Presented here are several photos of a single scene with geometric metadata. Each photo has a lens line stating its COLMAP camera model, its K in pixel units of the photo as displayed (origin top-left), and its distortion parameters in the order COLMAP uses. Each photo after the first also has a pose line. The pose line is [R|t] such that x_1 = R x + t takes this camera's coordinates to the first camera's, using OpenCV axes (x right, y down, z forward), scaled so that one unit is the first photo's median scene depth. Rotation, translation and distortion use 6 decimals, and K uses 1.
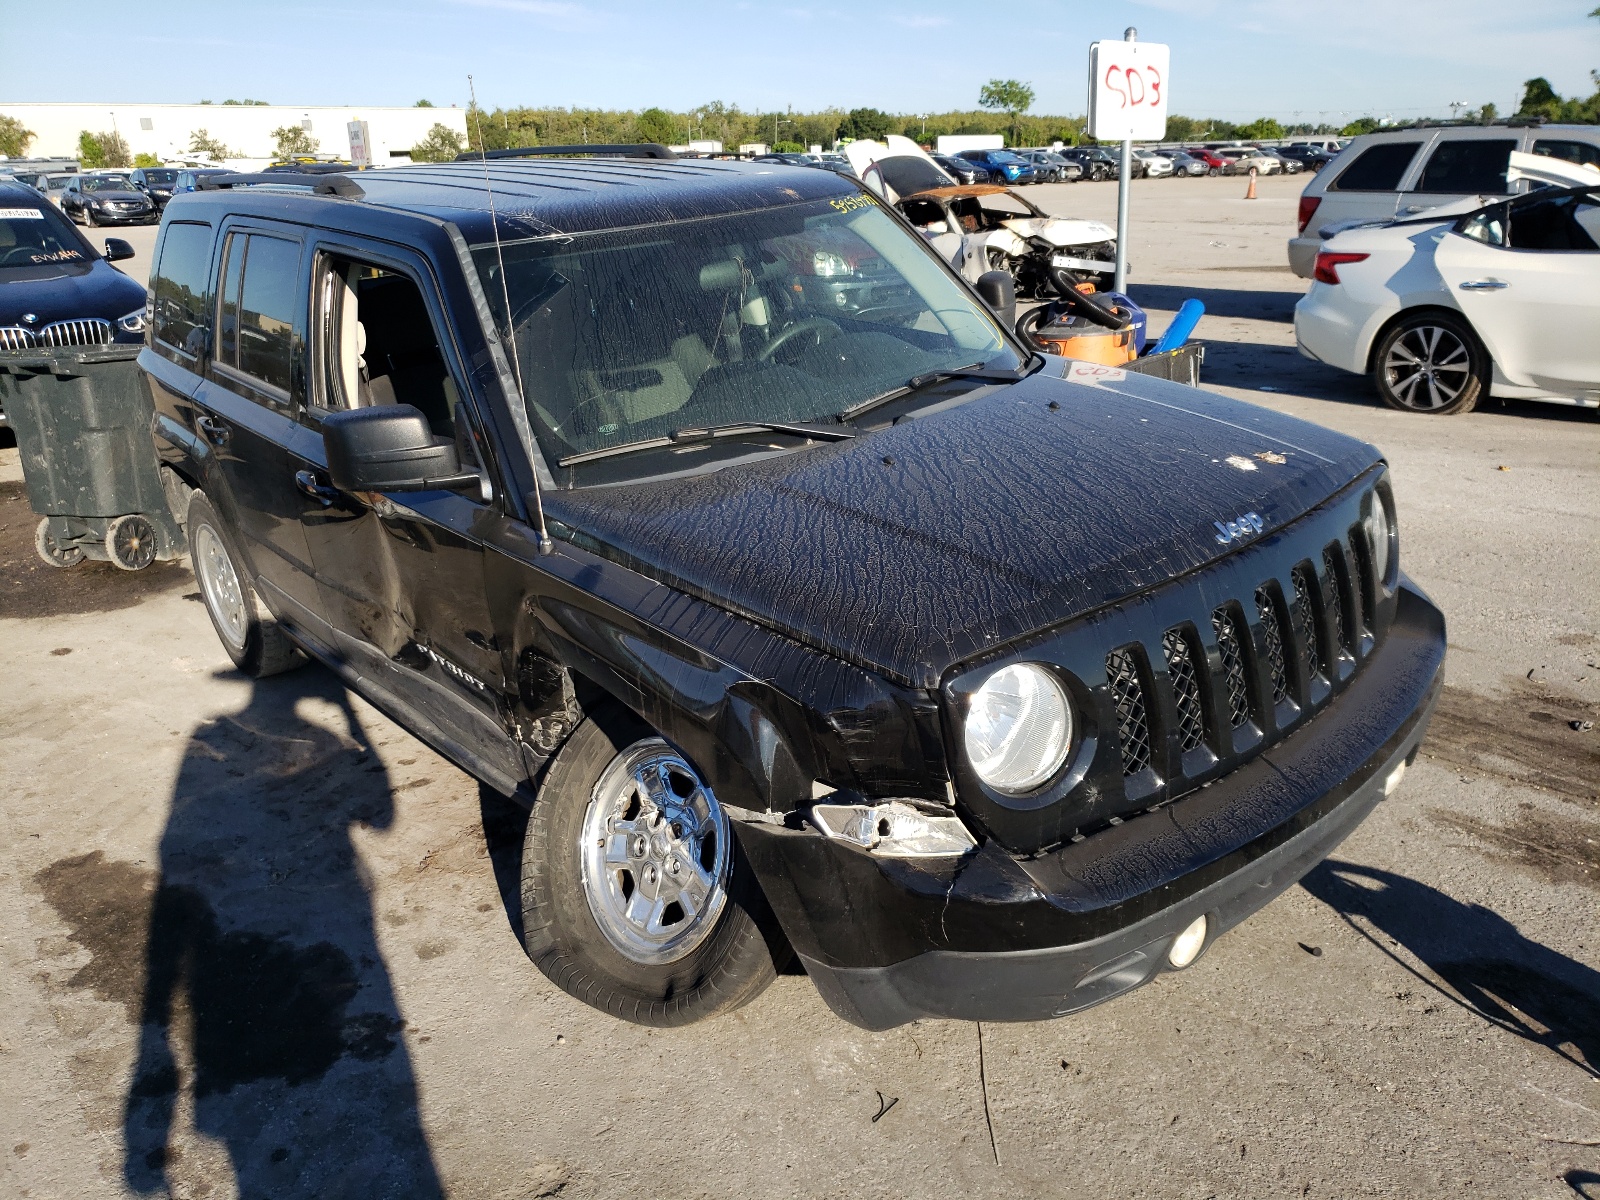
lens RADIAL K [[1195.6, 0, 800.6], [0, 1195.6, 575.6], [0, 0, 1]] dist [0.009106, 0.001233]
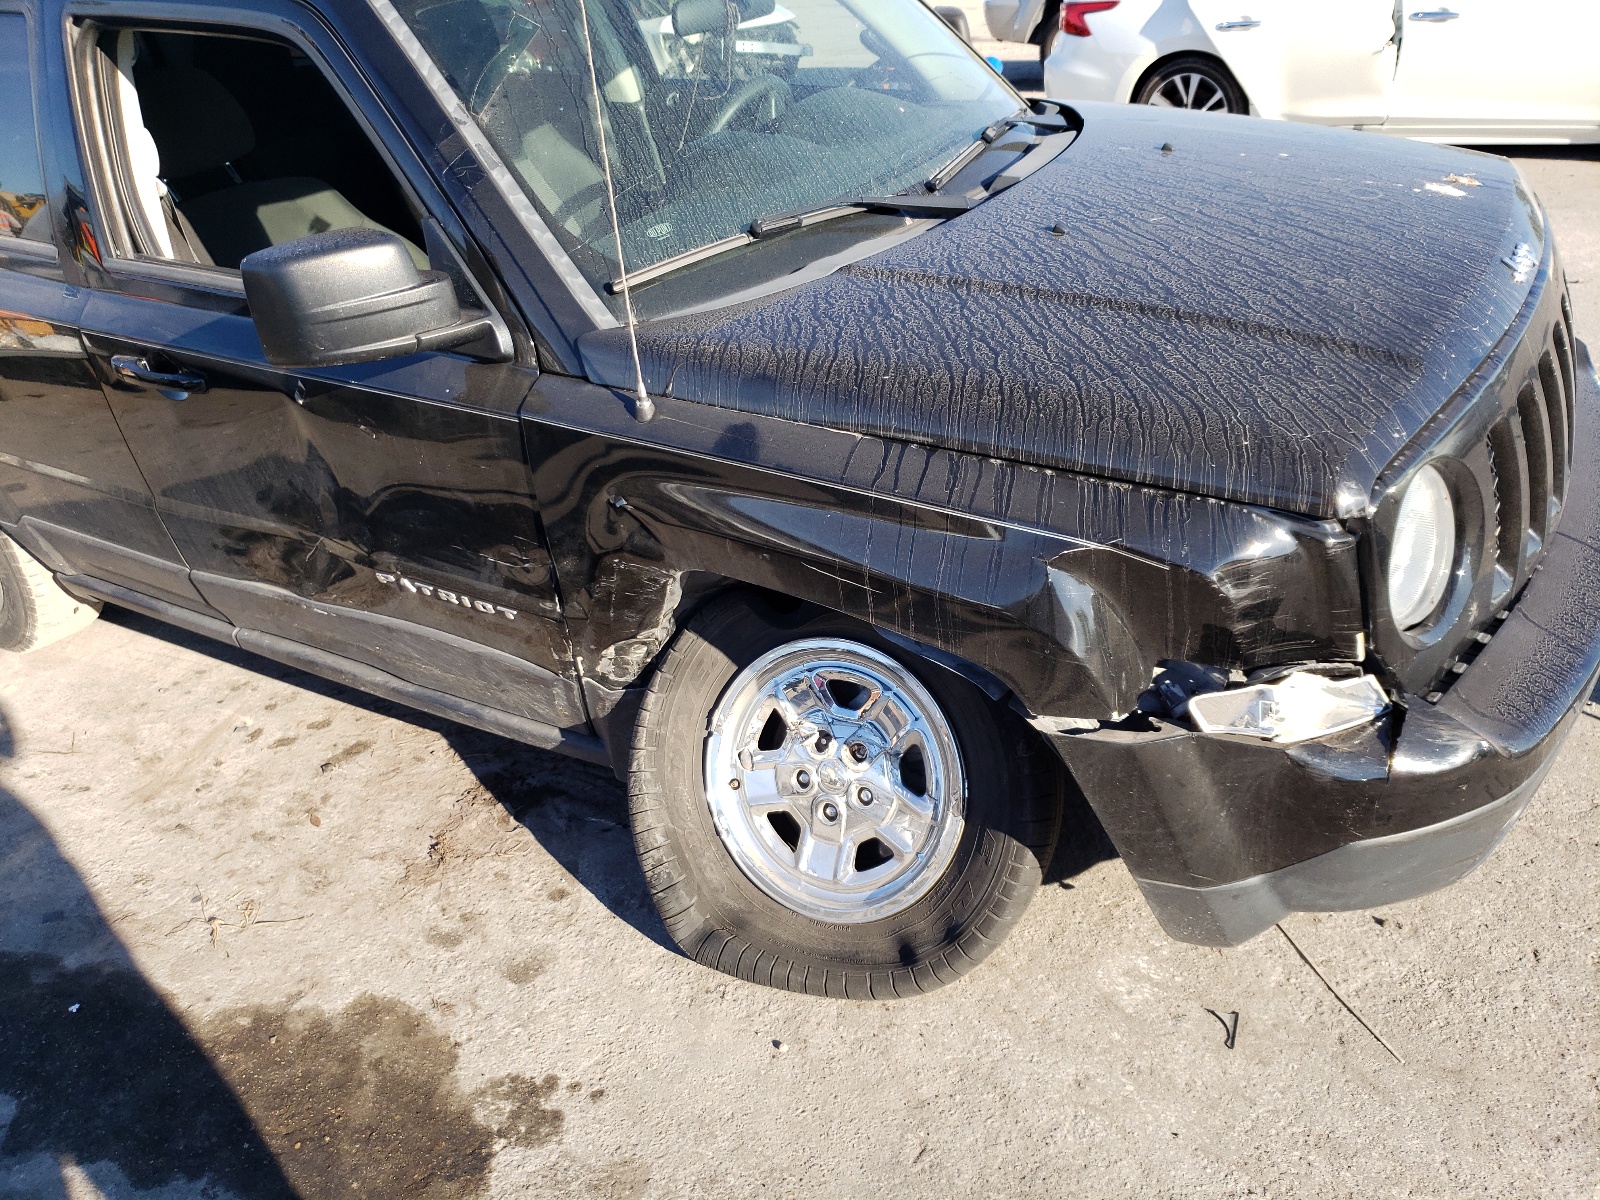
lens RADIAL K [[1195.6, 0, 800.6], [0, 1195.6, 575.6], [0, 0, 1]] dist [0.009106, 0.001233]
pose [[0.952002, -0.178567, 0.248609, -0.298464], [0.140445, 0.976484, 0.163566, -0.028647], [-0.271970, -0.120799, 0.954693, 0.275551]]
